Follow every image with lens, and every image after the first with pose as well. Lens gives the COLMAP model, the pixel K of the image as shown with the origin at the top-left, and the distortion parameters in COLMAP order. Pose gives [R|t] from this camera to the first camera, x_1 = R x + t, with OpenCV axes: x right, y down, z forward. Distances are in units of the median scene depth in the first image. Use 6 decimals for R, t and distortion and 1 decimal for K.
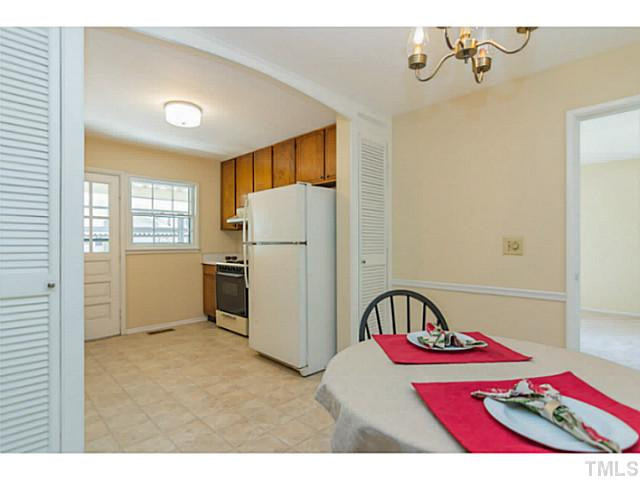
lens RADIAL K [[342.4, 0, 319.5], [0, 342.4, 237.4], [0, 0, 1]] dist [-0.001027, 0.000391]
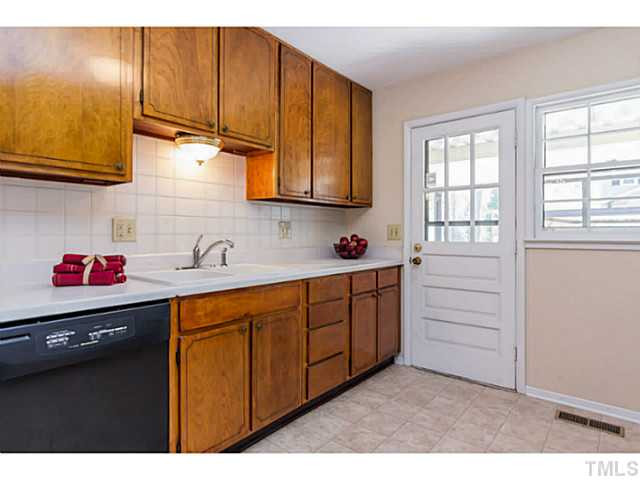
lens RADIAL K [[368.8, 0, 317.5], [0, 368.8, 231.6], [0, 0, 1]] dist [-0.002486, 0.000574]
pose [[0.088018, 0.003390, -0.996113, -0.009533], [0.009345, 0.999947, 0.004228, 0.018048], [0.996075, -0.009681, 0.087982, 0.652229]]
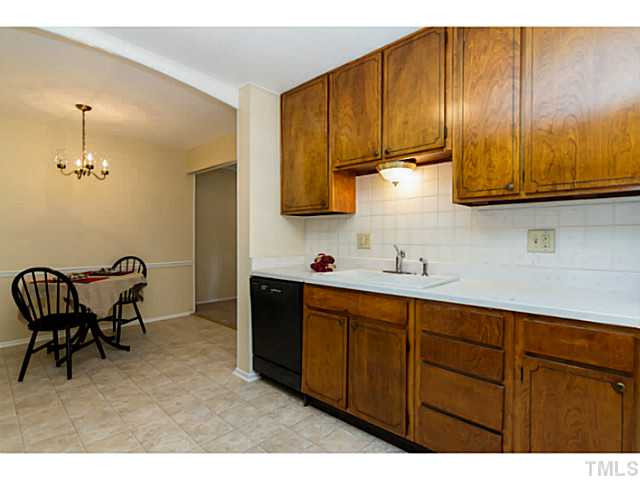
lens RADIAL K [[305.9, 0, 316.4], [0, 305.9, 242.3], [0, 0, 1]] dist [-0.001159, 0.000290]
pose [[-0.999044, -0.001722, -0.043680, -0.412855], [-0.001498, 0.999985, -0.005175, 0.021950], [0.043688, -0.005104, -0.999032, 1.063101]]
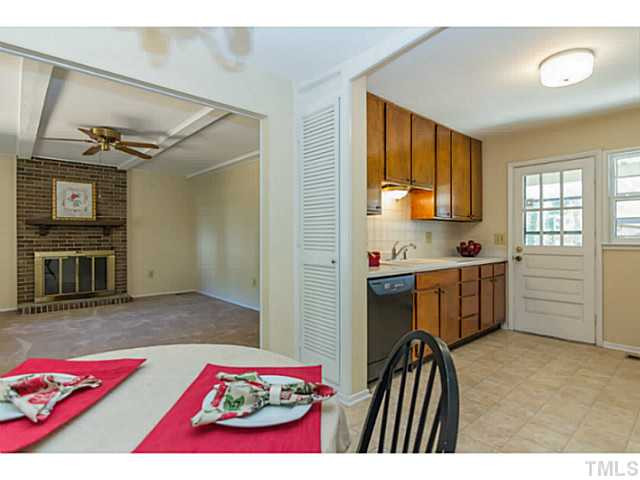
lens RADIAL K [[342.4, 0, 319.5], [0, 342.4, 237.4], [0, 0, 1]] dist [-0.001027, 0.000391]
pose [[-0.068566, 0.006772, -0.997624, 0.318065], [0.013160, 0.999896, 0.005883, 0.006013], [0.997560, -0.012725, -0.068648, 0.399096]]
